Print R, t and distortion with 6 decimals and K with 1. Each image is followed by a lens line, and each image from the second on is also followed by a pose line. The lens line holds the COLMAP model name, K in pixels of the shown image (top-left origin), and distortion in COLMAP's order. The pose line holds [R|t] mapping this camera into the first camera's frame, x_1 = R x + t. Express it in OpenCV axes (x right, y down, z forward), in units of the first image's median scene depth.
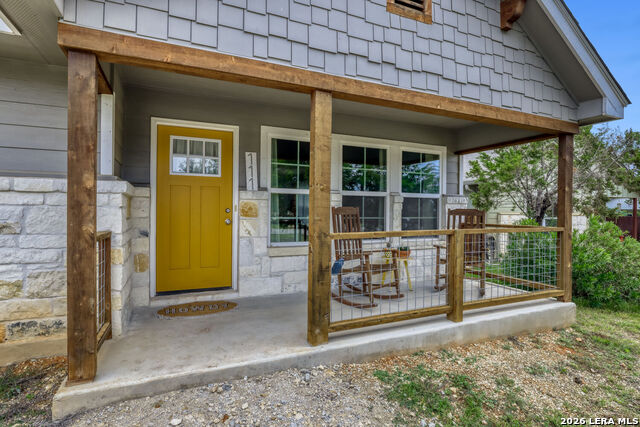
lens RADIAL K [[342.0, 0, 320.0], [0, 342.0, 210.8], [0, 0, 1]] dist [-0.002574, -0.000447]
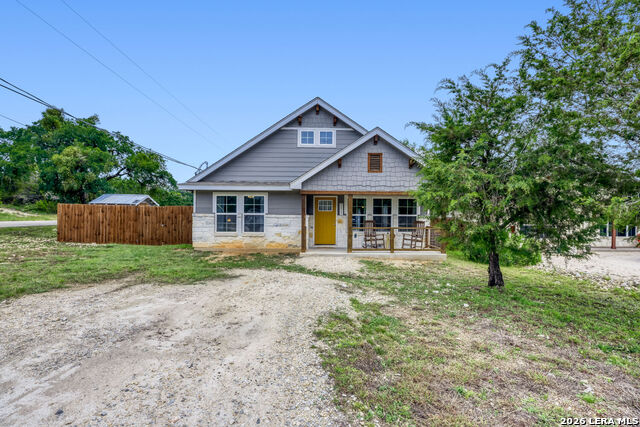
lens RADIAL K [[290.3, 0, 320.7], [0, 290.3, 214.6], [0, 0, 1]] dist [-0.013408, 0.000750]
pose [[0.919495, -0.001741, -0.393097, 0.719158], [-0.001759, 0.999962, -0.008543, -0.039849], [0.393097, 0.008546, 0.919457, -1.650170]]
